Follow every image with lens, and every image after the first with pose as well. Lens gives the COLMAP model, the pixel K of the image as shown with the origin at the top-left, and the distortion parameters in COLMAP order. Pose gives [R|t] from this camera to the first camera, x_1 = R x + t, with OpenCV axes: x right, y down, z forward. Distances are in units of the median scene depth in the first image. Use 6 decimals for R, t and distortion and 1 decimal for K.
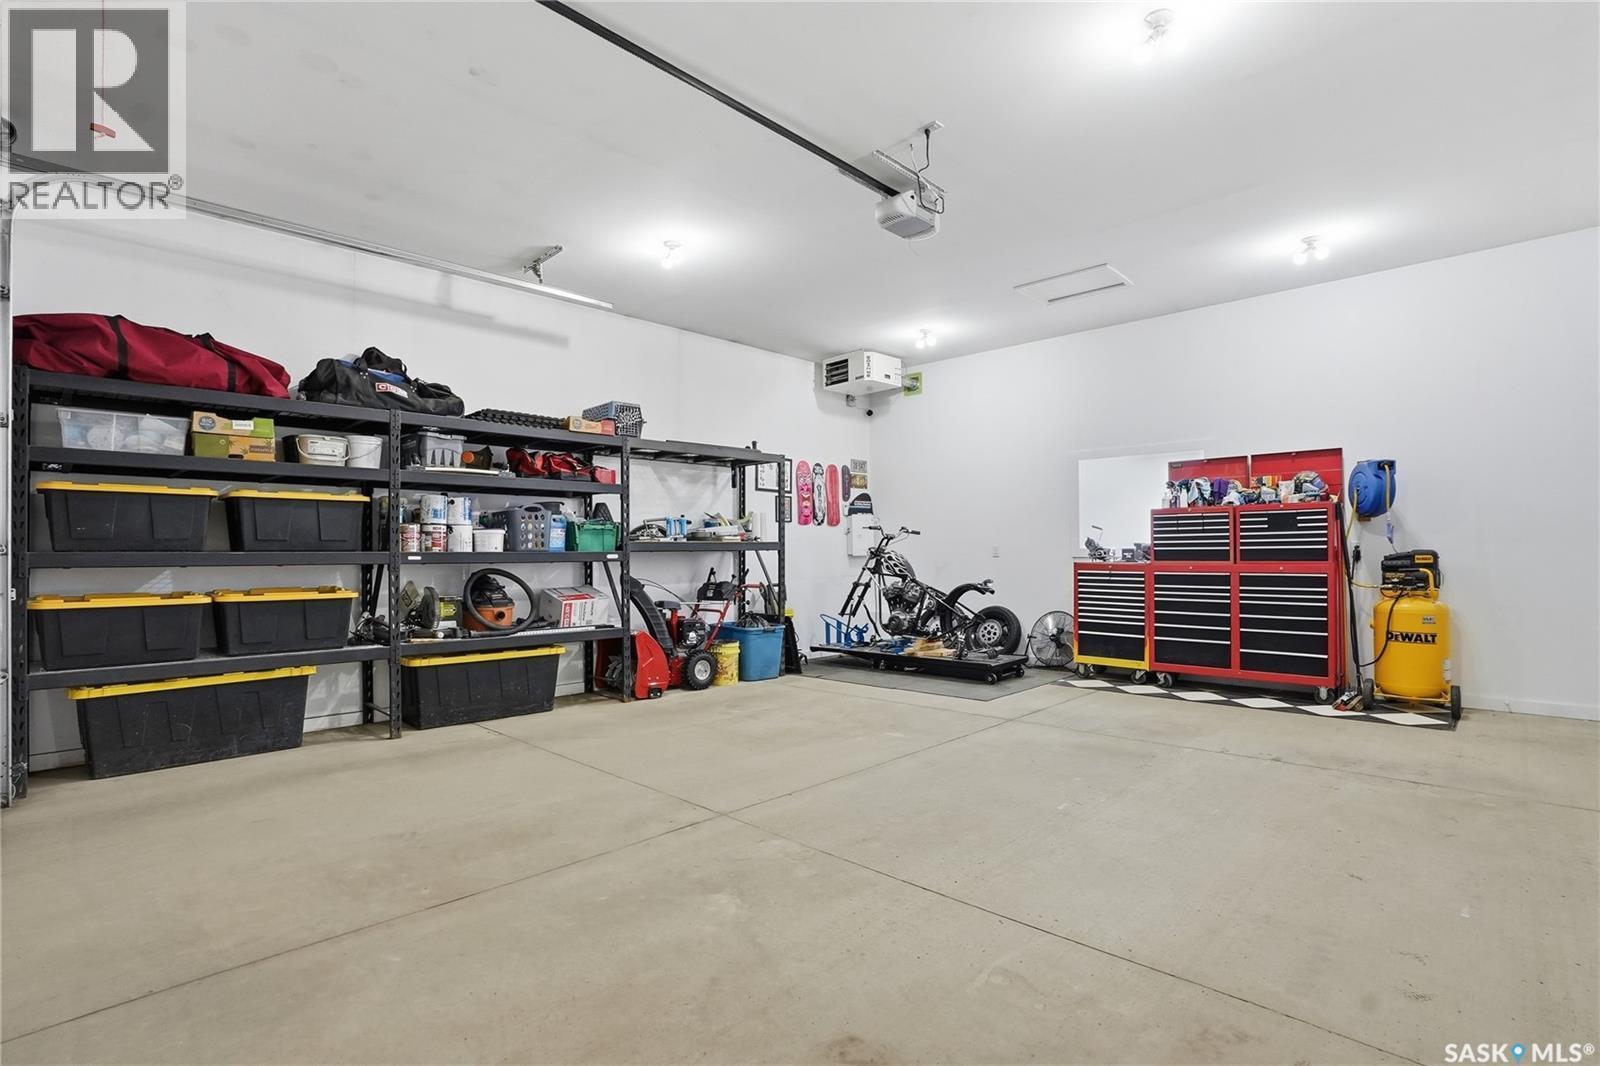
lens RADIAL K [[765.9, 0, 798.8], [0, 765.9, 552.8], [0, 0, 1]] dist [-0.036220, 0.000580]
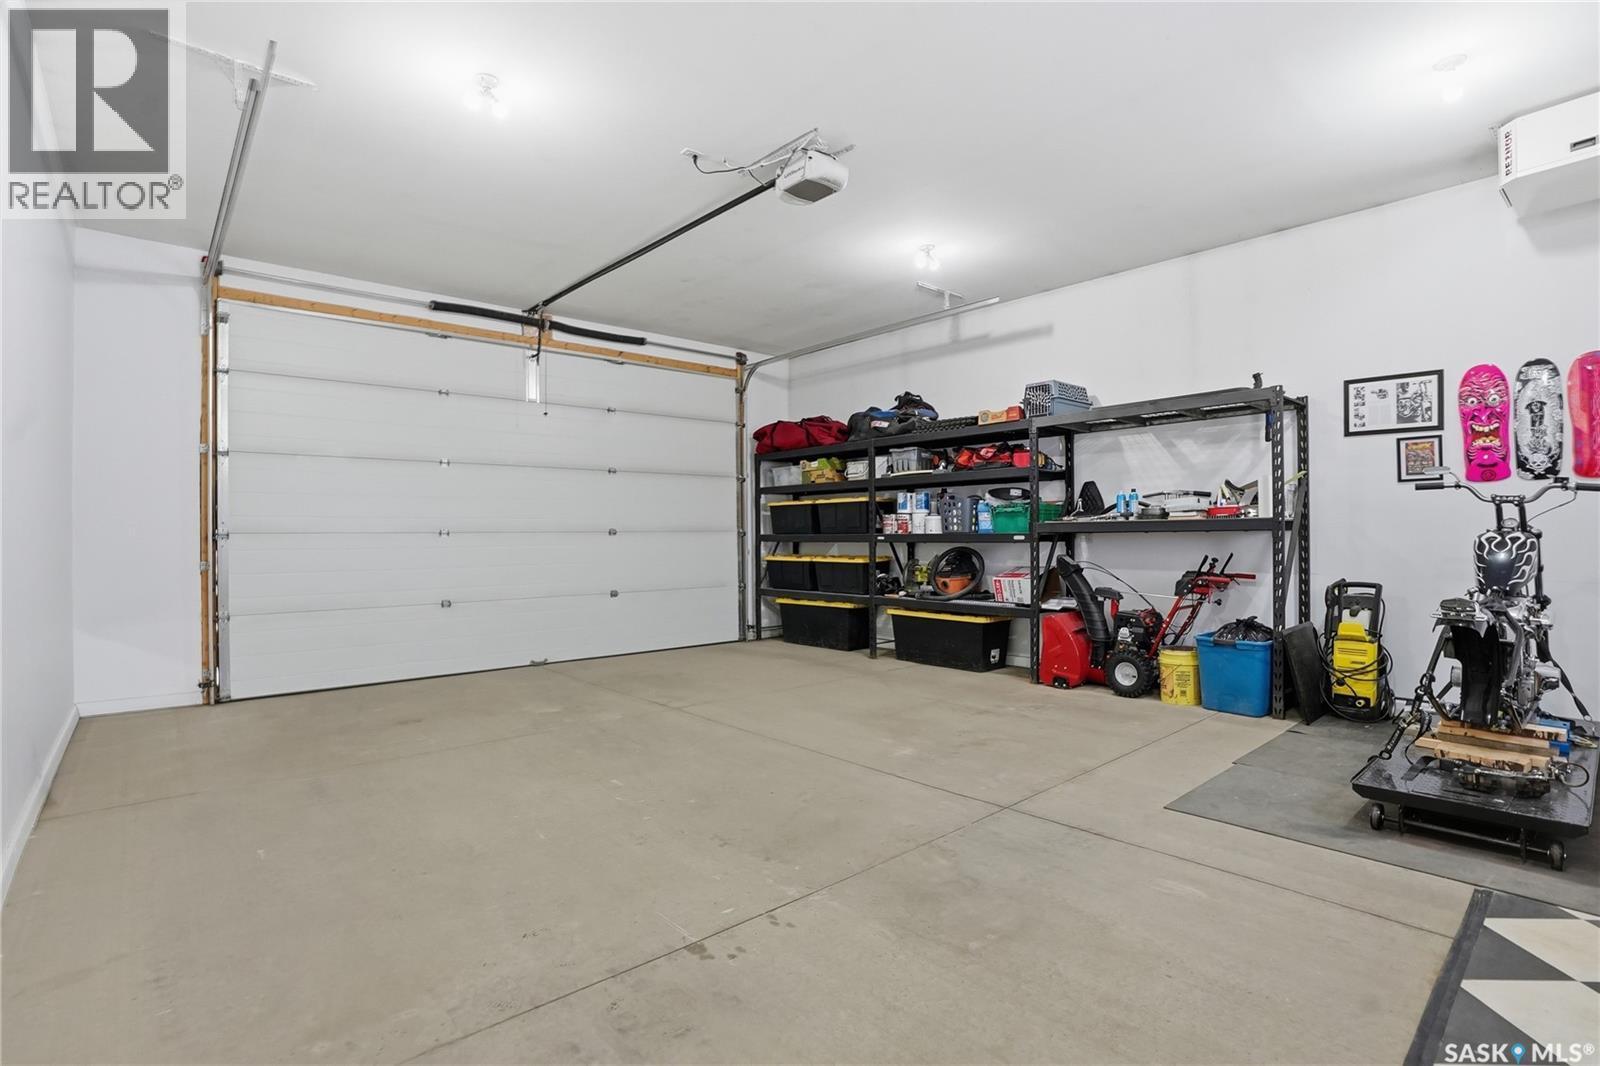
lens RADIAL K [[765.6, 0, 806.9], [0, 765.6, 530.5], [0, 0, 1]] dist [-0.044767, 0.000059]
pose [[-0.041127, 0.001879, -0.999152, 0.908999], [0.009616, 0.999953, 0.001485, -0.010582], [0.999108, -0.009547, -0.041143, 0.866206]]
